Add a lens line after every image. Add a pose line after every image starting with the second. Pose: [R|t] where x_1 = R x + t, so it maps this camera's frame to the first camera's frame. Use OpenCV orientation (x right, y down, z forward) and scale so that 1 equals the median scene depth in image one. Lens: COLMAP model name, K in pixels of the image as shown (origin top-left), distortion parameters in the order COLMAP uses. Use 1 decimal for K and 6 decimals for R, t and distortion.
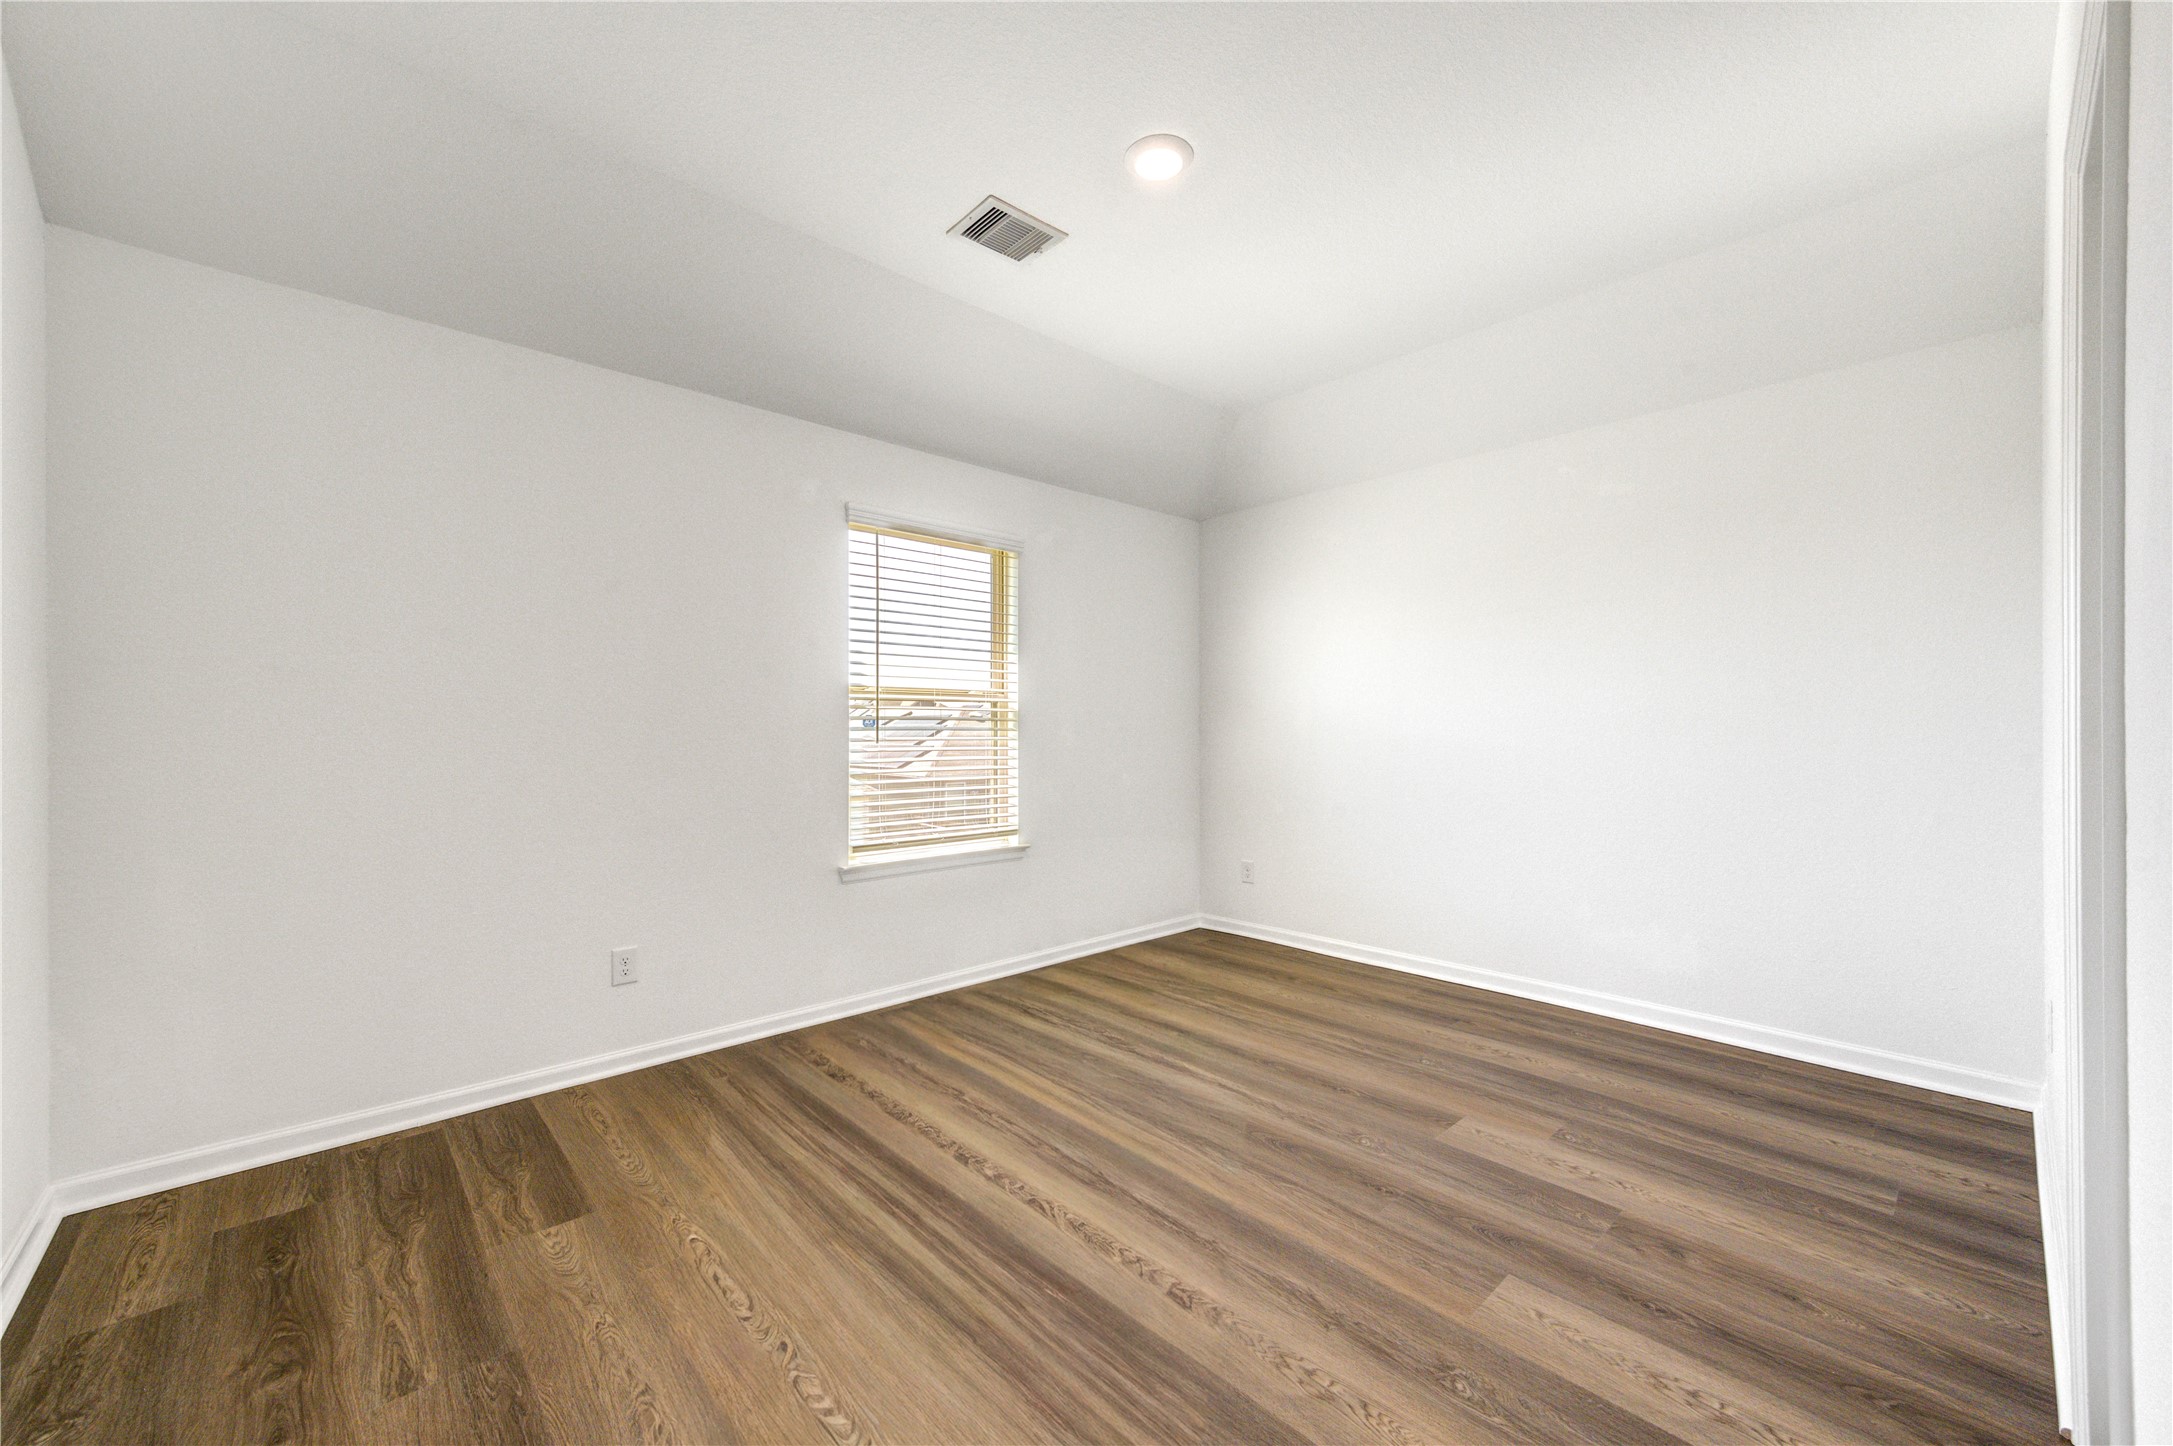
lens RADIAL K [[846.2, 0, 1092.1], [0, 846.2, 726.6], [0, 0, 1]] dist [0.001699, -0.000095]
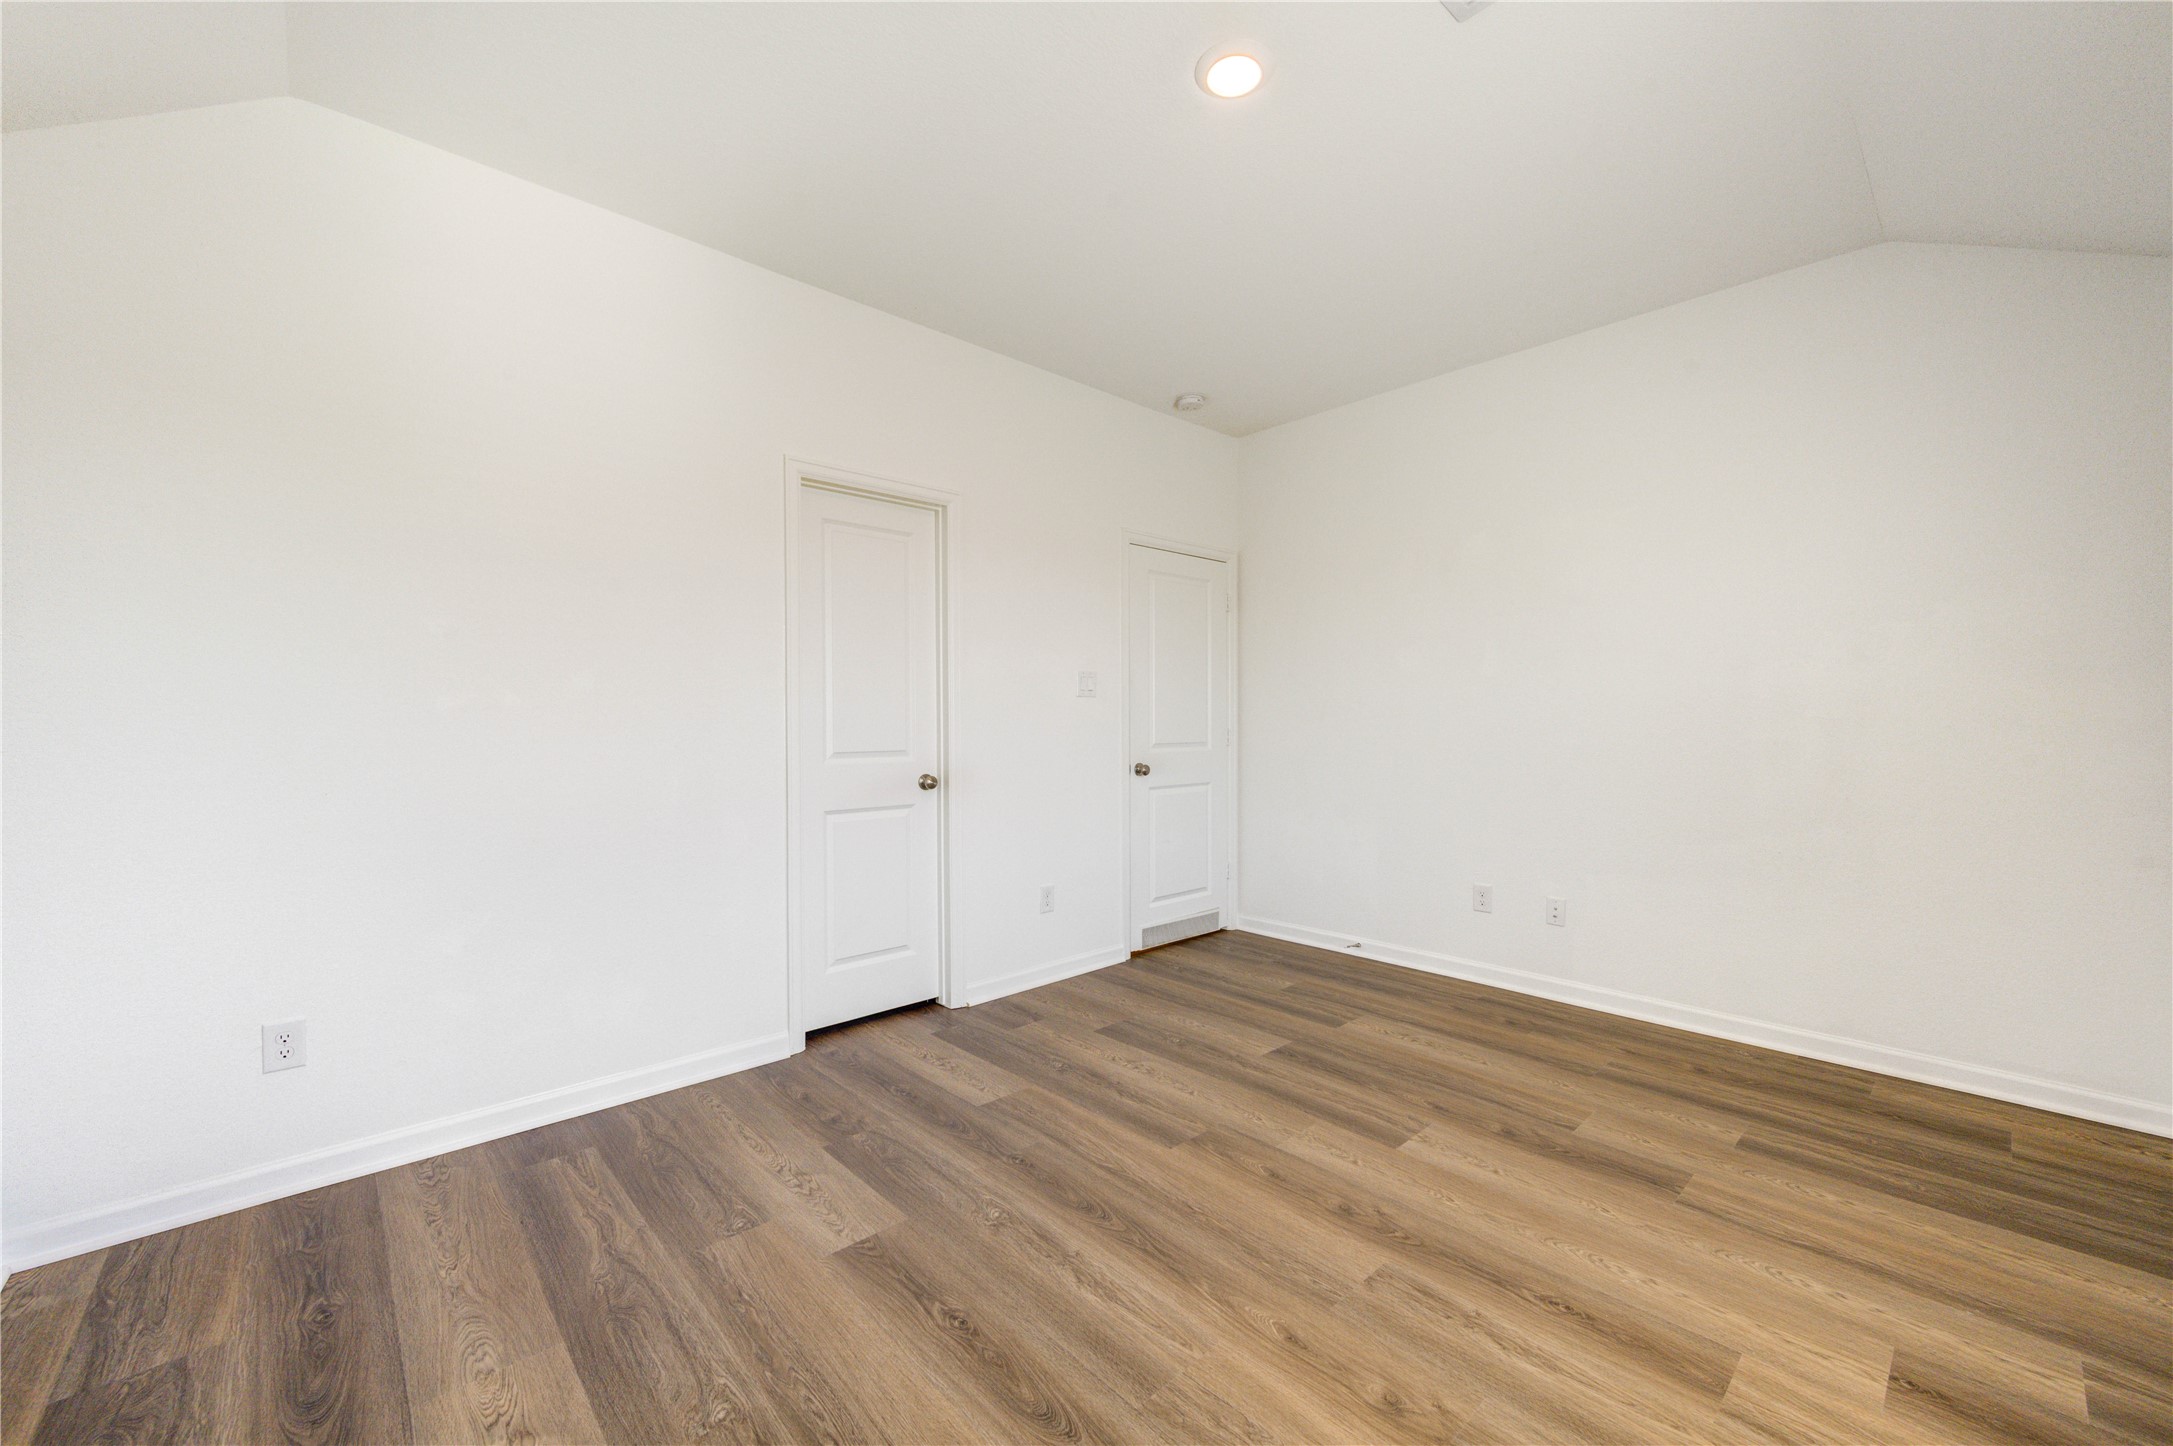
lens RADIAL K [[866.9, 0, 1131.0], [0, 866.9, 722.6], [0, 0, 1]] dist [0.002619, 0.000136]
pose [[-0.999167, 0.007316, -0.040152, 0.238541], [0.007301, 0.999973, 0.000526, 0.005237], [0.040154, 0.000233, -0.999193, 2.031104]]
